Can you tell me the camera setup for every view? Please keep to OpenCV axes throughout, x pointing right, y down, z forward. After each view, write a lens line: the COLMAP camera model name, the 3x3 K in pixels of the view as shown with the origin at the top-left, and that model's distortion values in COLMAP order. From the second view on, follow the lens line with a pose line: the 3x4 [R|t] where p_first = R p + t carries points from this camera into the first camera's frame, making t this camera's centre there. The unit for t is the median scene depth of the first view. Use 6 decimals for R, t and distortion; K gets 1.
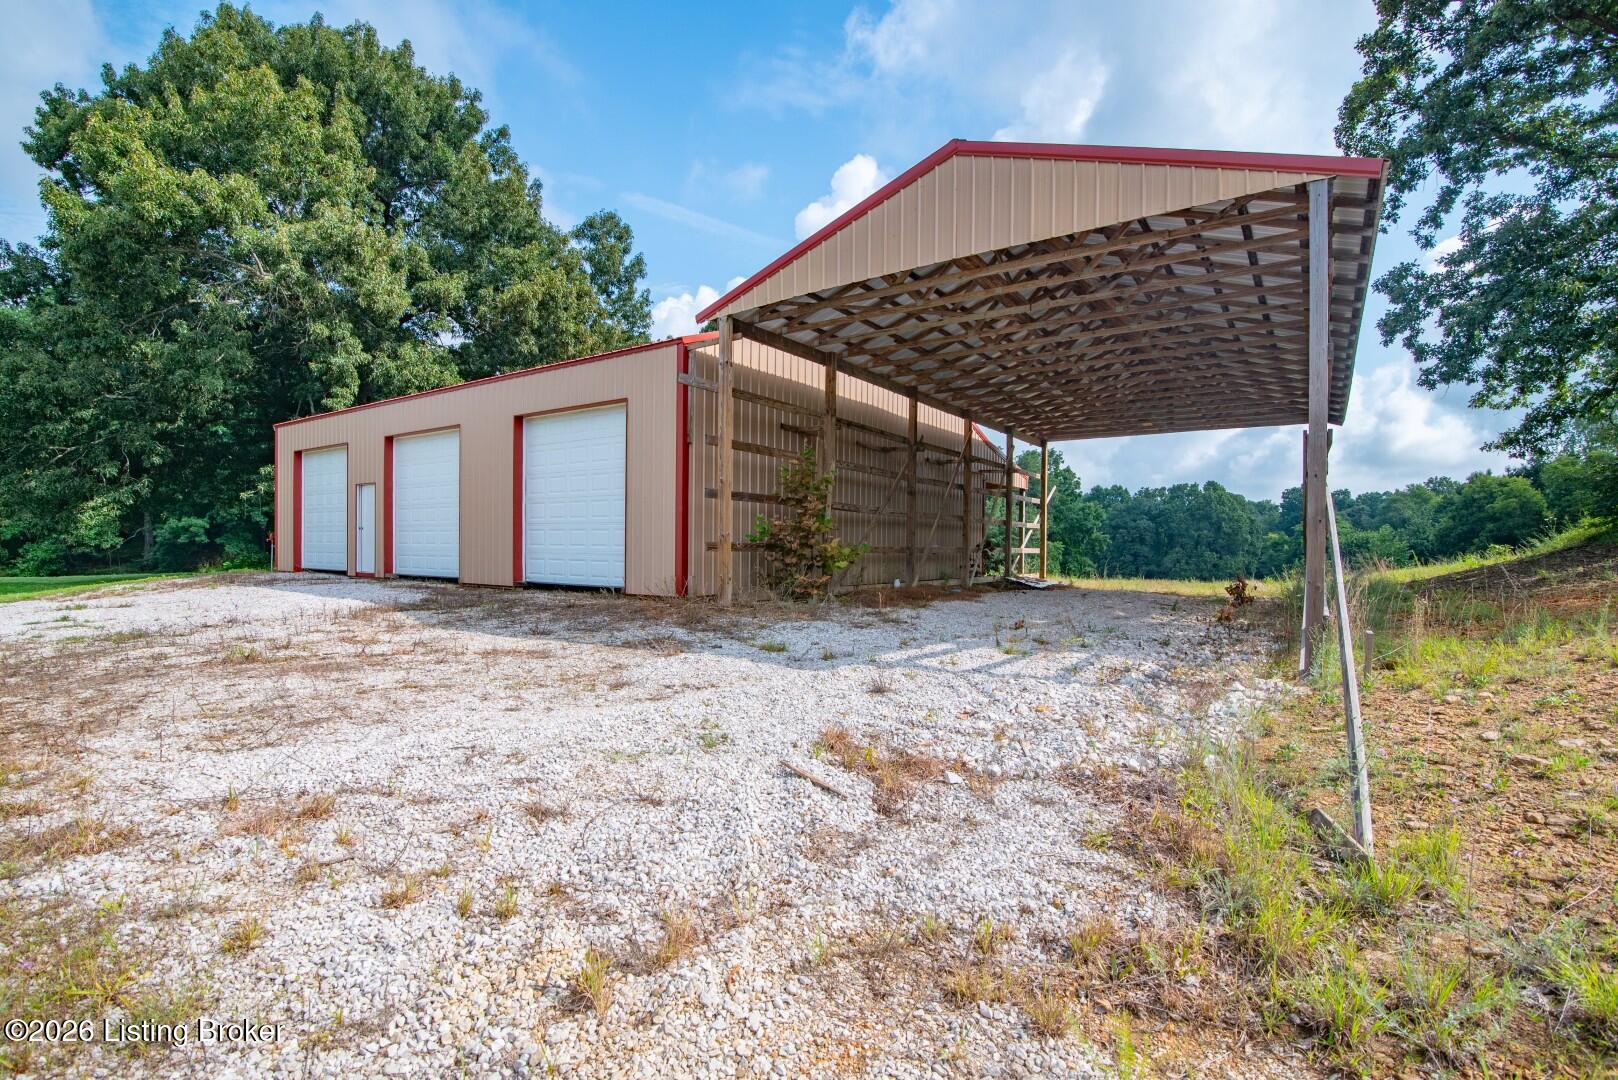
lens RADIAL K [[744.3, 0, 806.3], [0, 744.3, 547.5], [0, 0, 1]] dist [-0.023608, -0.000982]
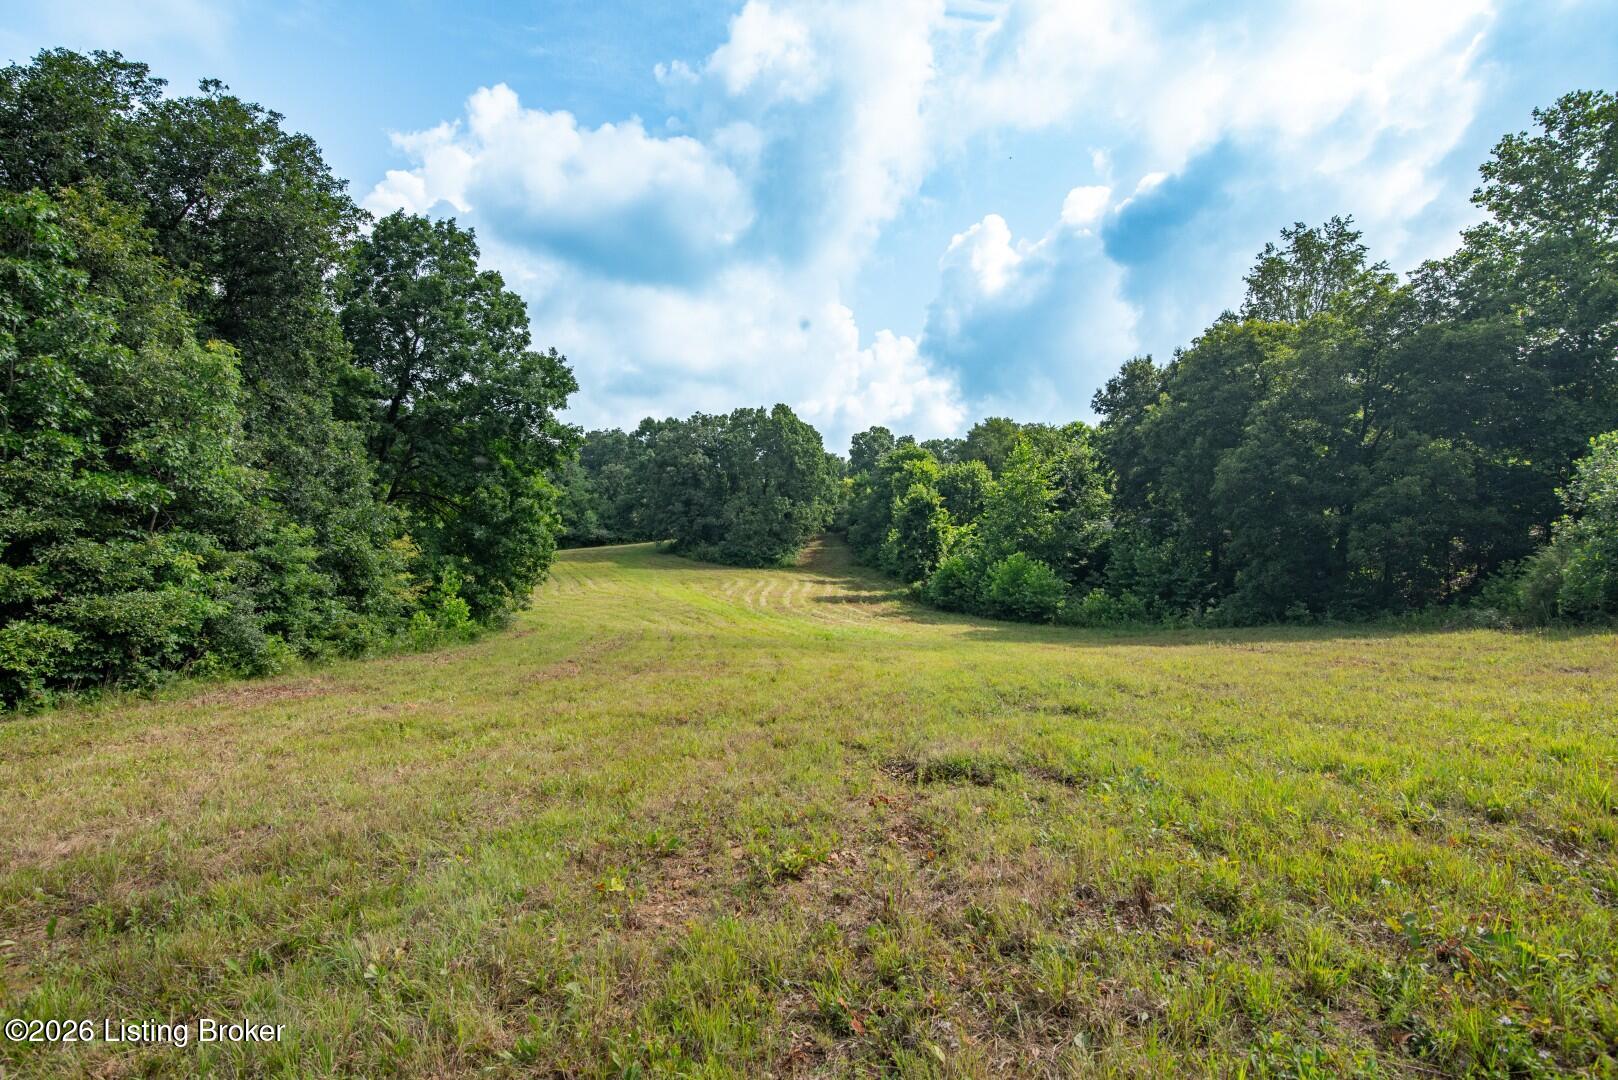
lens RADIAL K [[744.3, 0, 809.9], [0, 744.3, 537.2], [0, 0, 1]] dist [-0.023608, -0.000982]
pose [[0.854845, -0.025394, 0.518262, 0.172117], [0.011930, 0.999500, 0.029296, 0.023518], [-0.518747, -0.018860, 0.854720, 0.324965]]
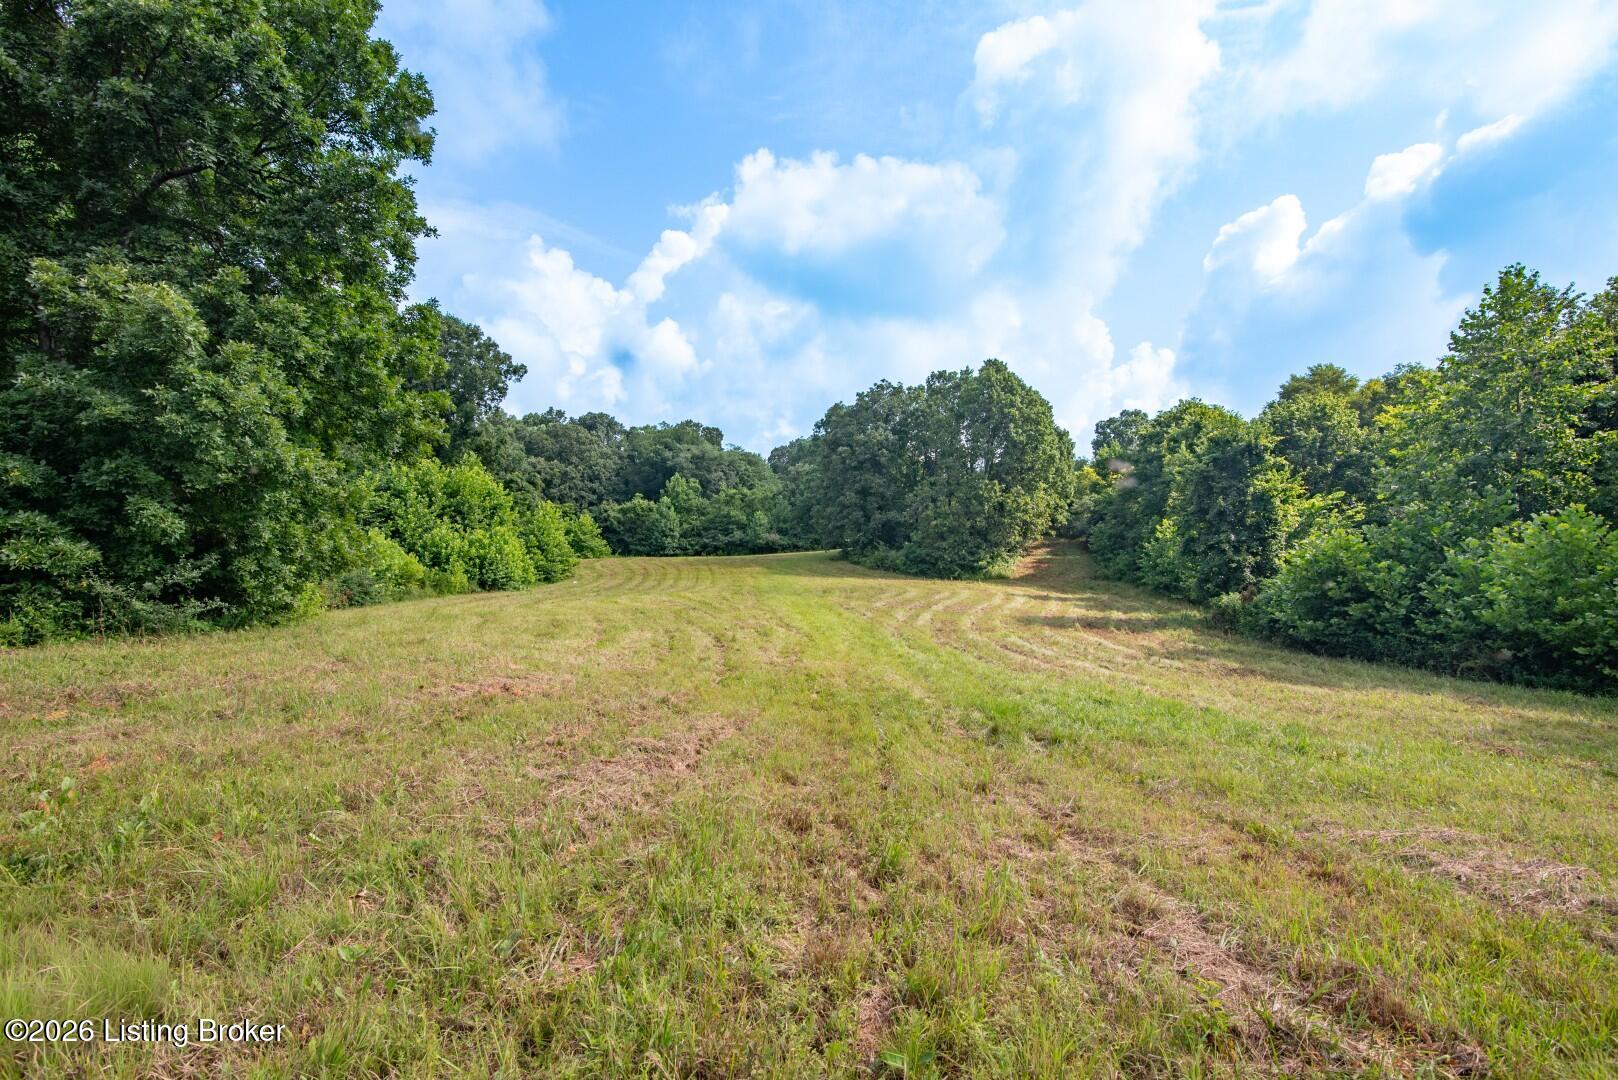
lens RADIAL K [[744.3, 0, 803.1], [0, 744.3, 542.7], [0, 0, 1]] dist [-0.023608, -0.000982]
pose [[0.974428, 0.000031, 0.224698, 0.277909], [0.001218, 0.999985, -0.005420, 0.049269], [-0.224695, 0.005556, 0.974413, 0.479113]]
